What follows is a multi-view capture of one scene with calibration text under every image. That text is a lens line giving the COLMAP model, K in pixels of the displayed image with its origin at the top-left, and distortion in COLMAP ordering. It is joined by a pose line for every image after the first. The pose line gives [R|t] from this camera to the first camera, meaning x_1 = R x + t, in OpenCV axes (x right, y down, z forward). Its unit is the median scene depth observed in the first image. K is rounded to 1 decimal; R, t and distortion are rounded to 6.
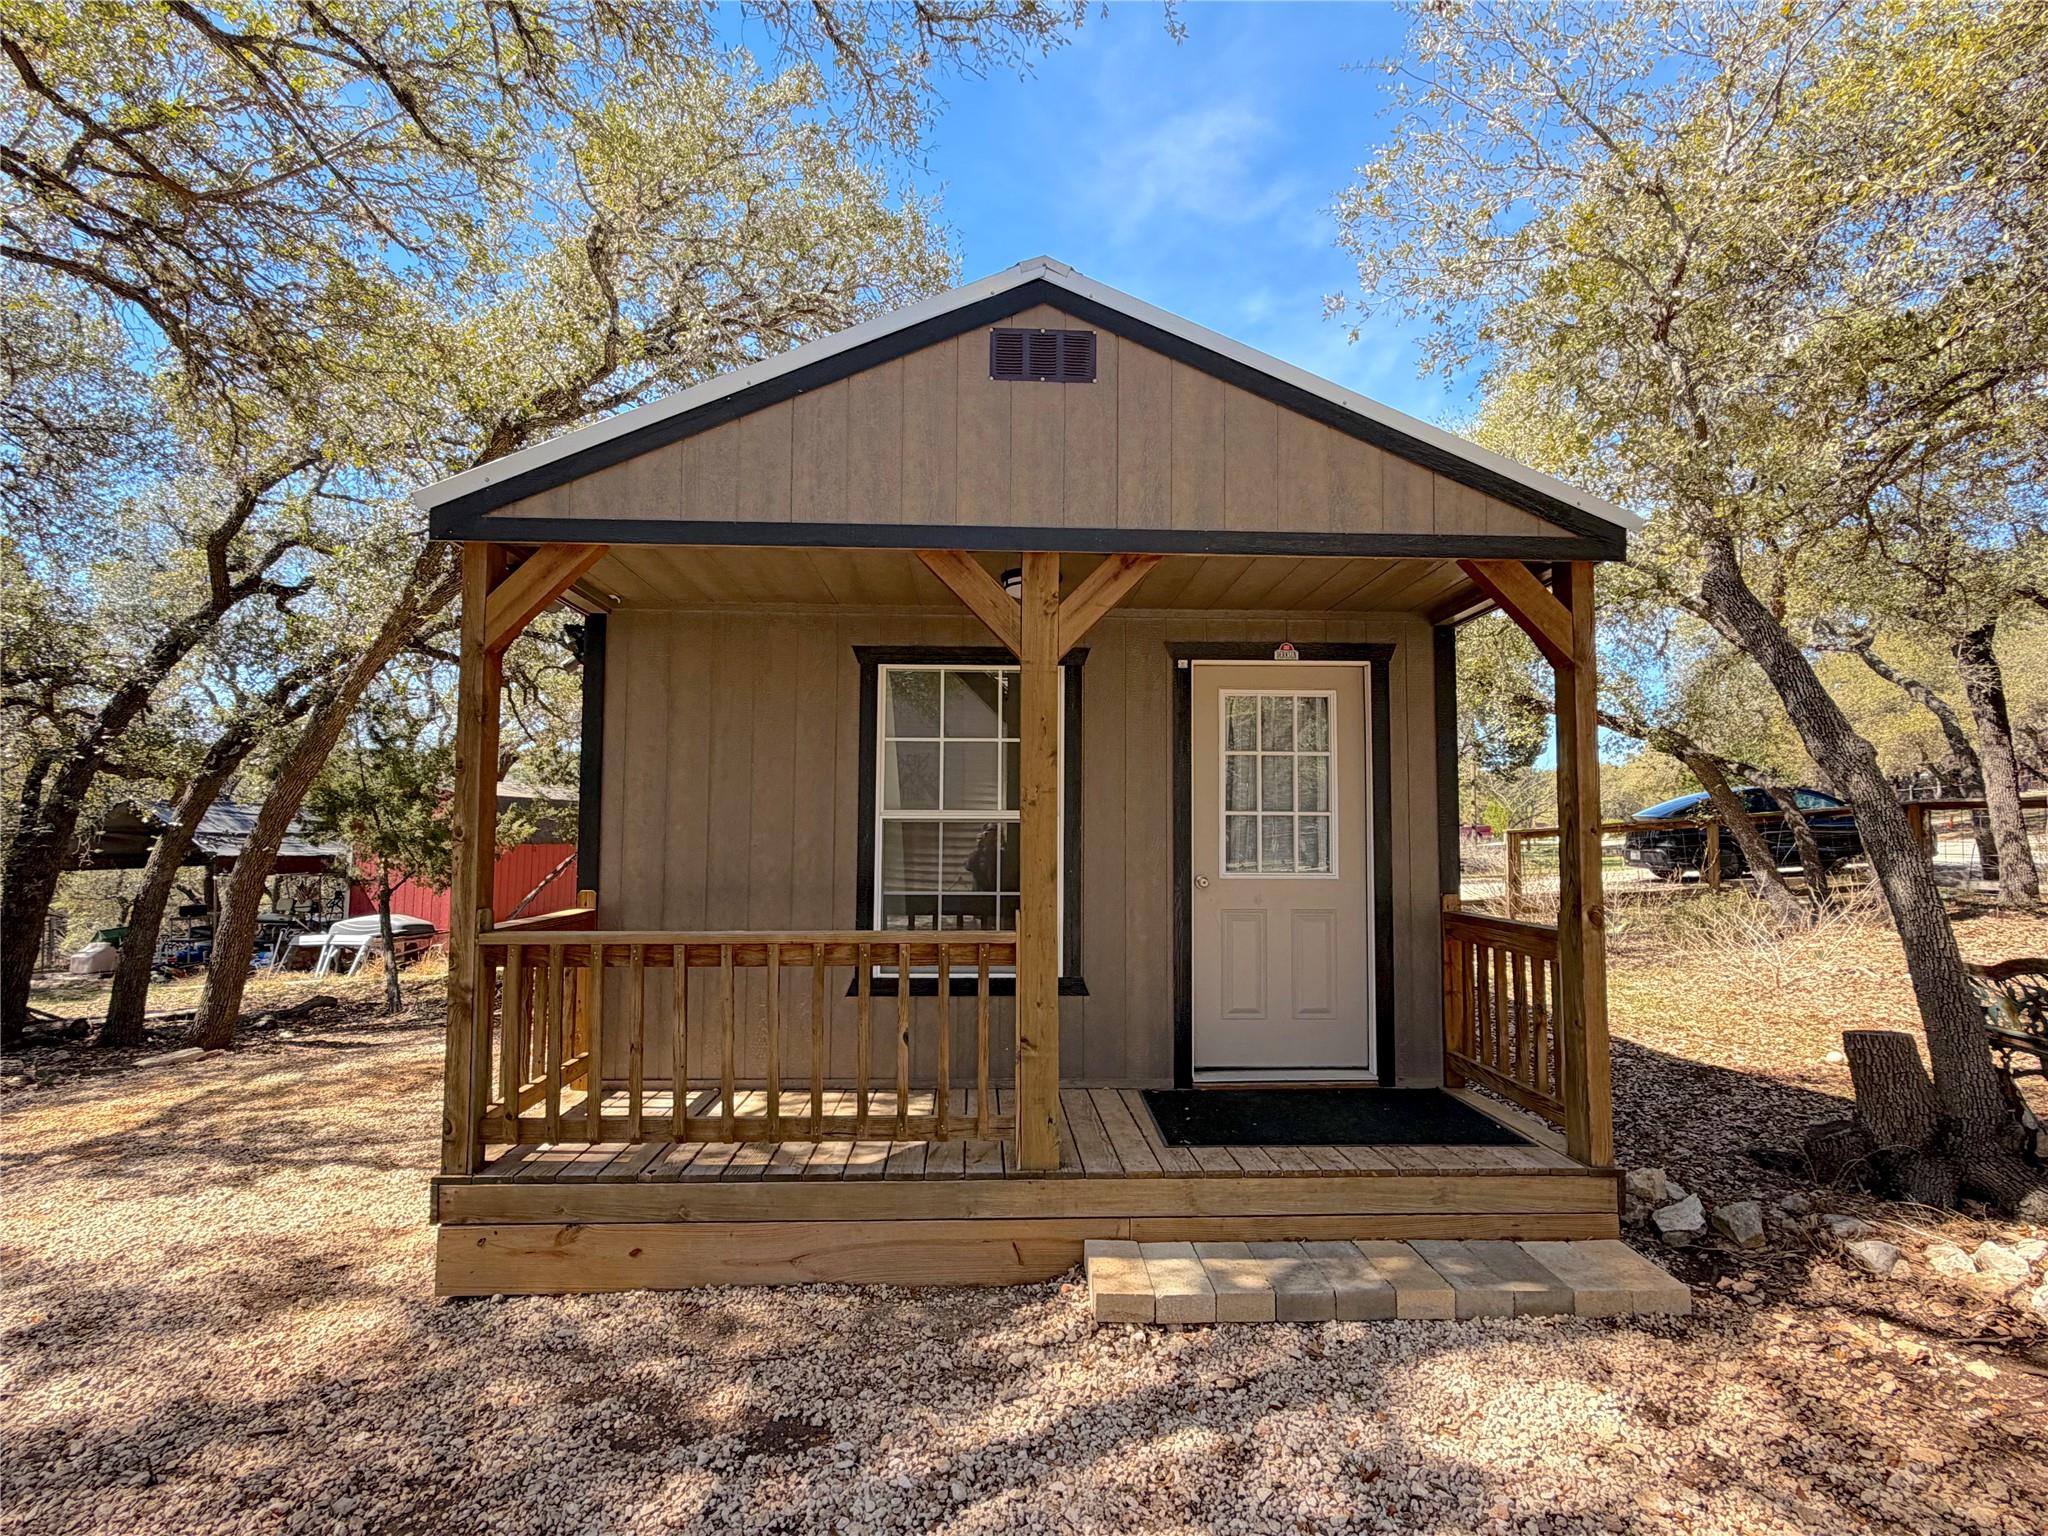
lens RADIAL K [[1011.9, 0, 1024.0], [0, 1011.9, 768.0], [0, 0, 1]] dist [-0.000143, -0.000173]
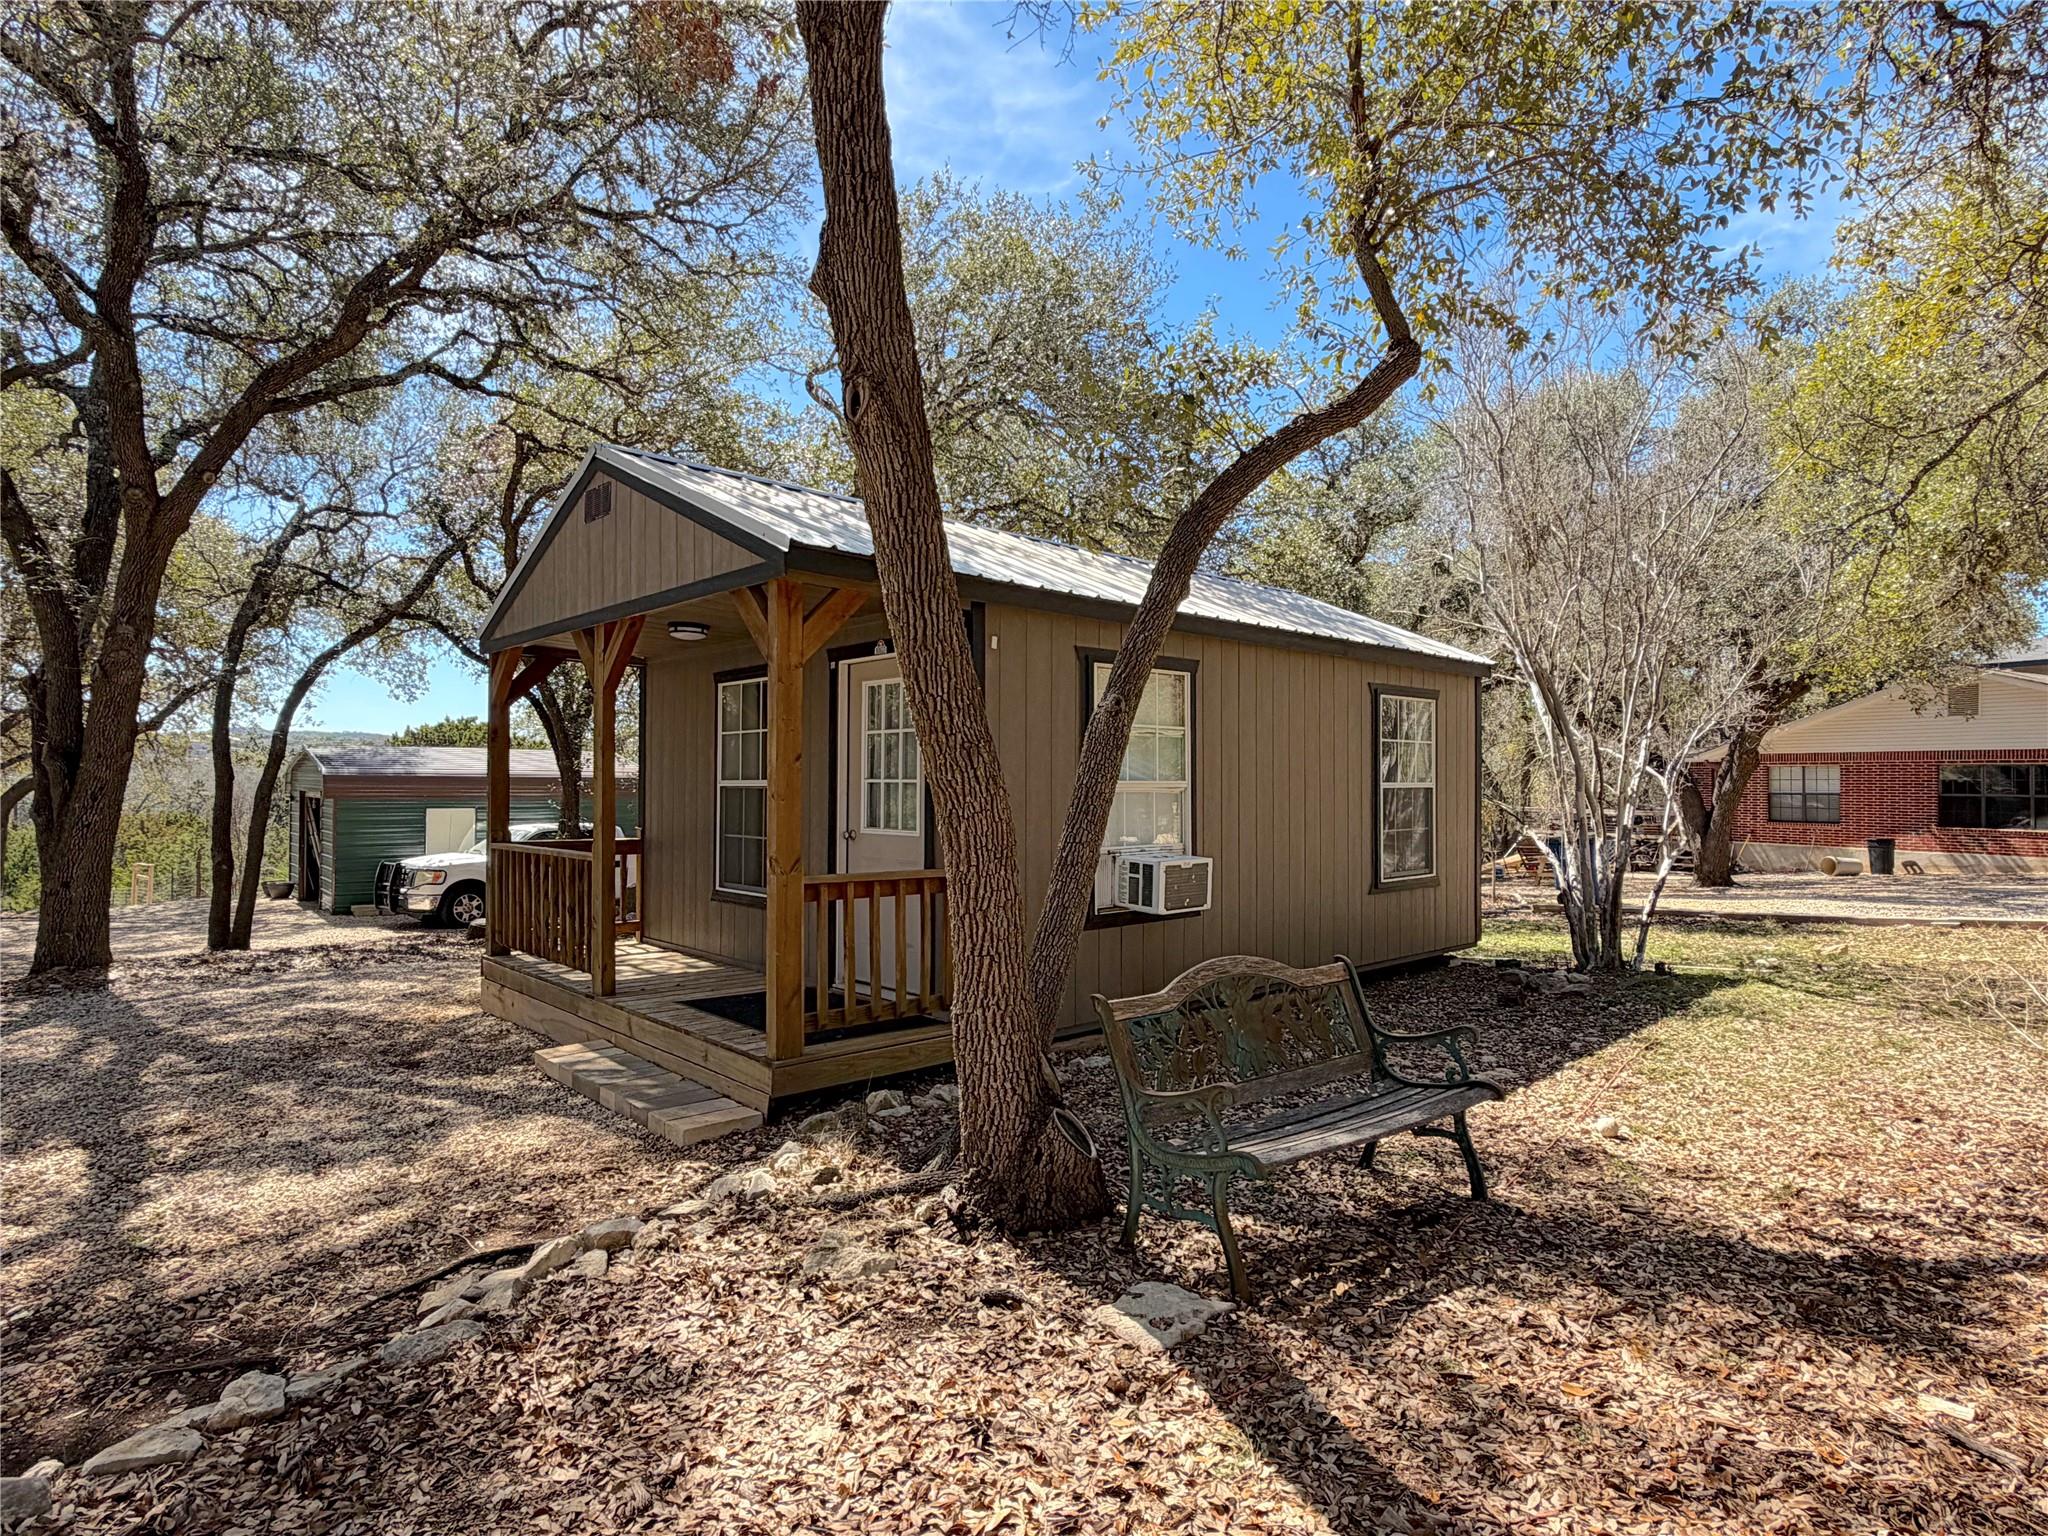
lens RADIAL K [[1117.0, 0, 1024.0], [0, 1117.0, 768.0], [0, 0, 1]] dist [-0.000203, 0.000028]
pose [[0.641541, -0.011297, -0.767005, 1.923455], [0.050443, 0.998349, 0.027488, 0.001199], [0.765428, -0.056325, 0.641052, 0.368353]]
